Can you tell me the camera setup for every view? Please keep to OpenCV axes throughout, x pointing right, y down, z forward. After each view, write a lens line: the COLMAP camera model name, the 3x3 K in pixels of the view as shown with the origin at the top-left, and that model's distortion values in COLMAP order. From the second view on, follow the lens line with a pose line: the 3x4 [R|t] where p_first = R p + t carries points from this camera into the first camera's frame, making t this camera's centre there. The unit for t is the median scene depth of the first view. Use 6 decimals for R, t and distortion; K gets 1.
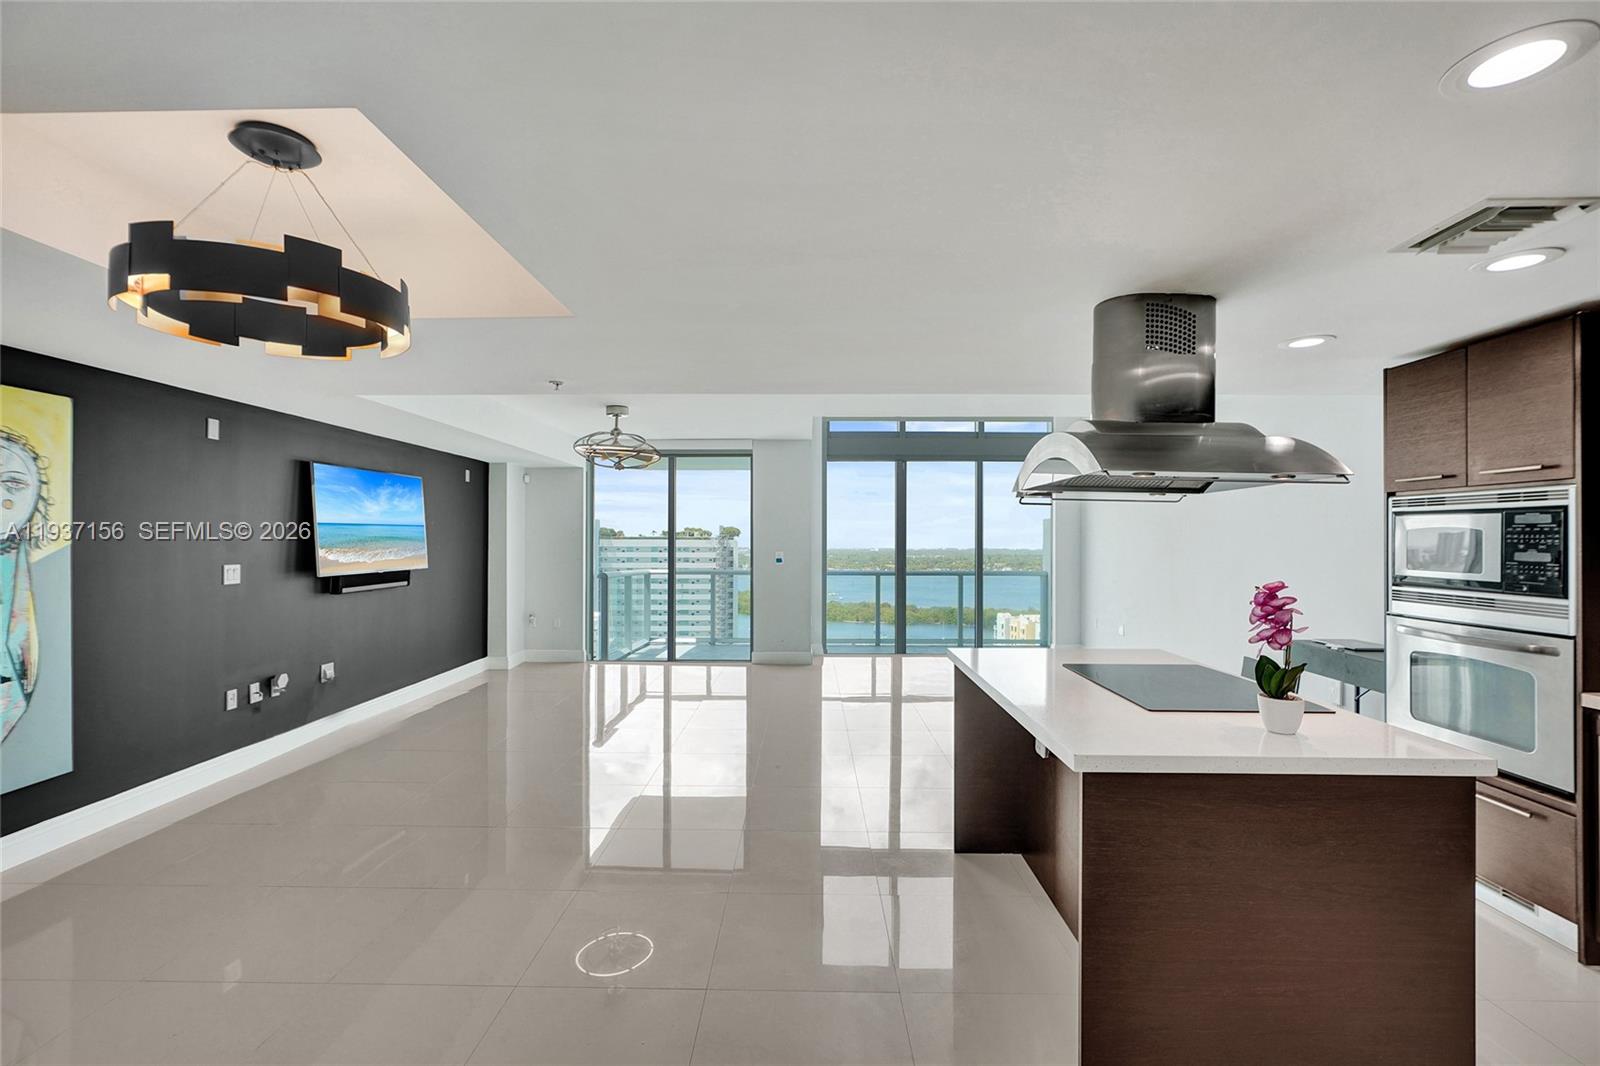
lens RADIAL K [[709.5, 0, 791.1], [0, 709.5, 548.4], [0, 0, 1]] dist [-0.005352, 0.004625]
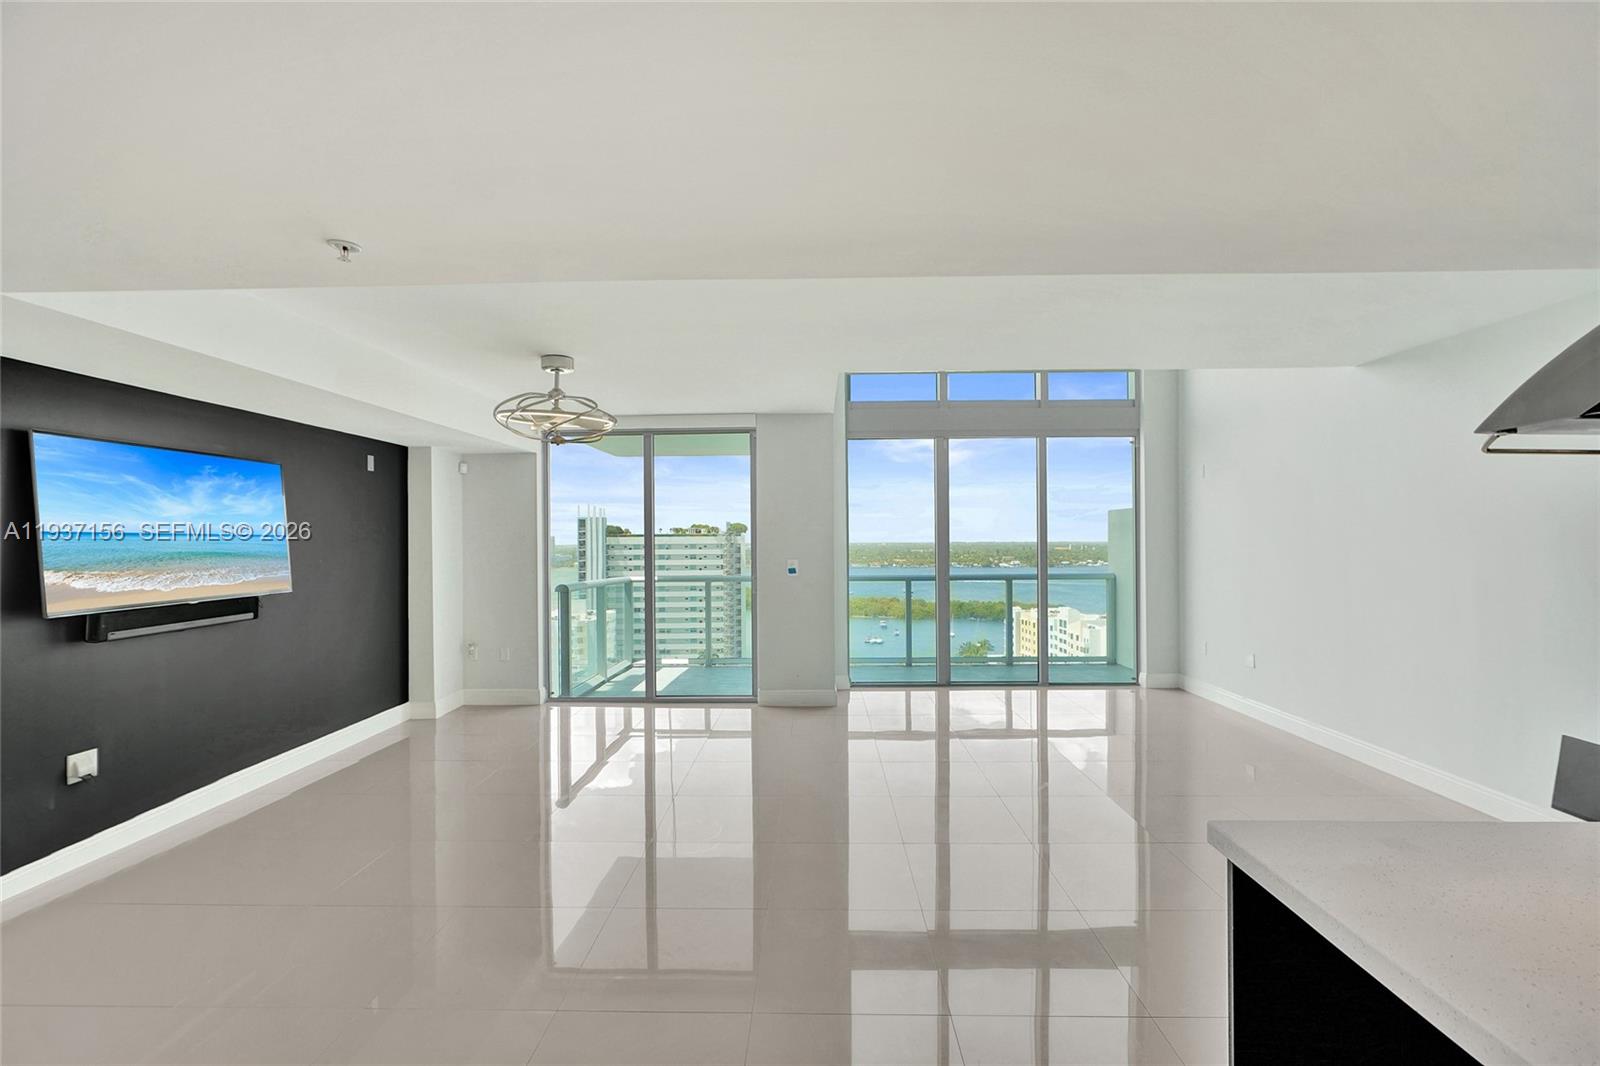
lens RADIAL K [[709.5, 0, 805.8], [0, 709.5, 539.3], [0, 0, 1]] dist [-0.005352, 0.004625]
pose [[0.999832, -0.015405, 0.009900, -0.008965], [0.015463, 0.999864, -0.005774, -0.010505], [-0.009810, 0.005926, 0.999934, 0.233770]]
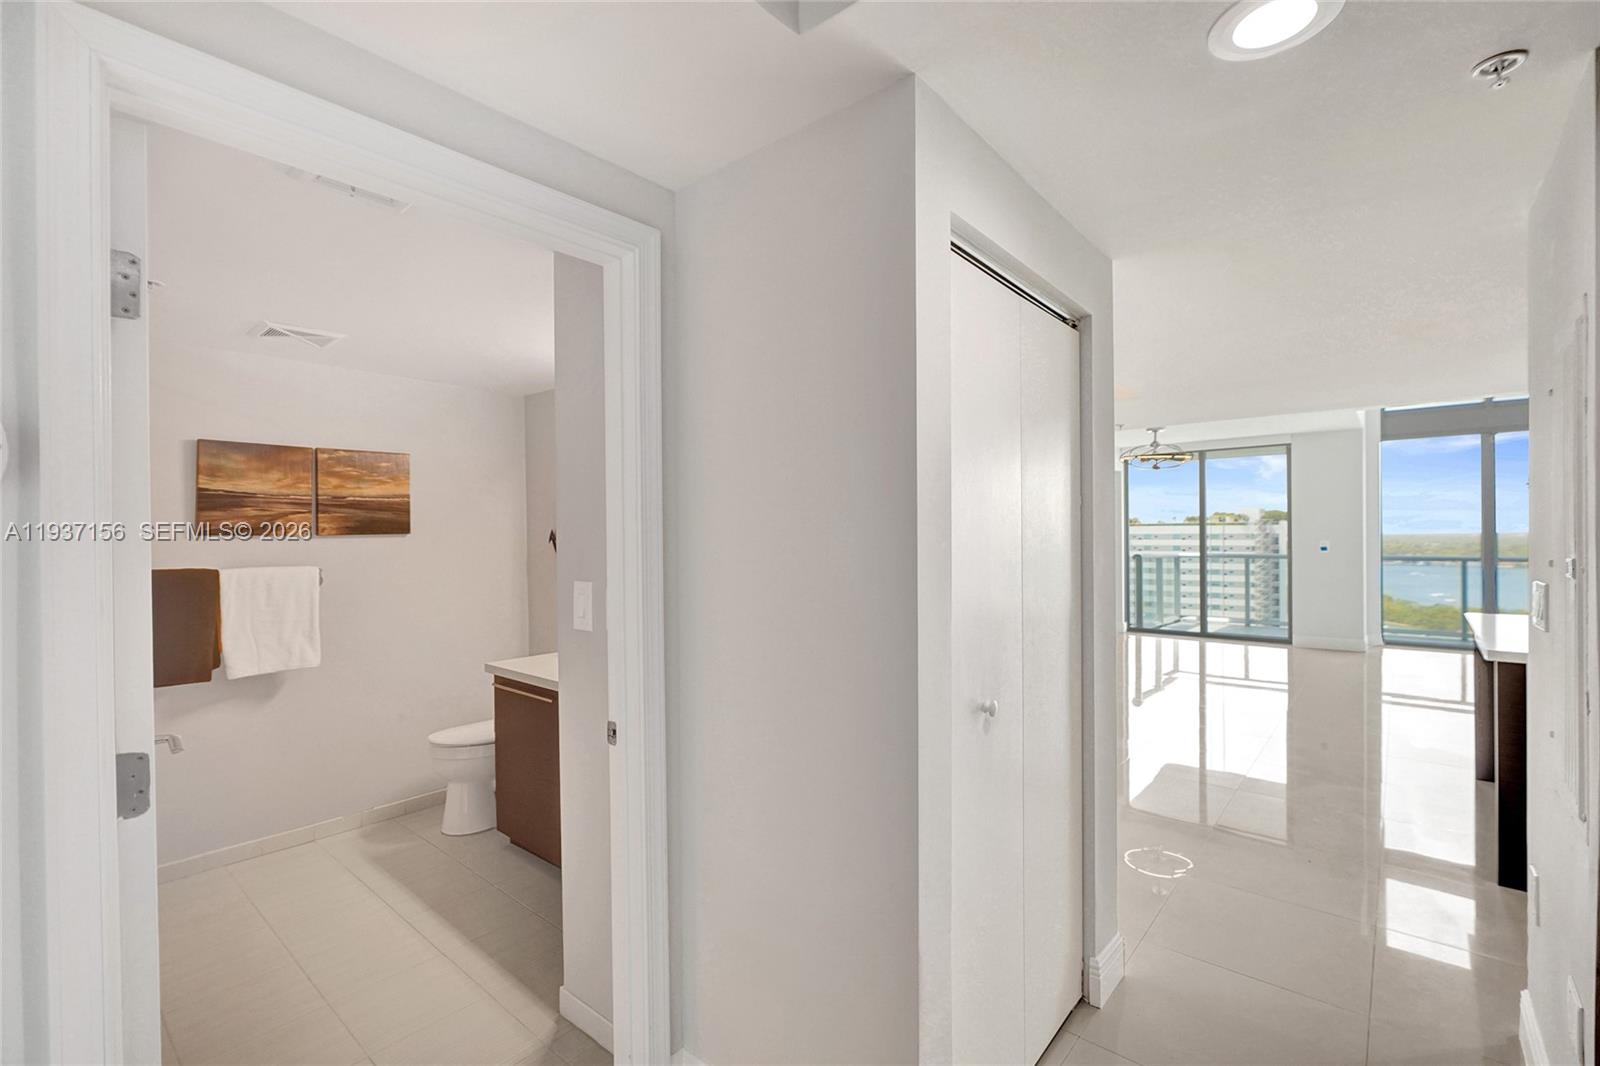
lens RADIAL K [[709.5, 0, 811.4], [0, 709.5, 536.6], [0, 0, 1]] dist [-0.005352, 0.004625]
pose [[0.786619, -0.013602, -0.617289, 0.033671], [0.012867, 0.999901, -0.005637, -0.001932], [0.617304, -0.003509, 0.786717, -0.266605]]
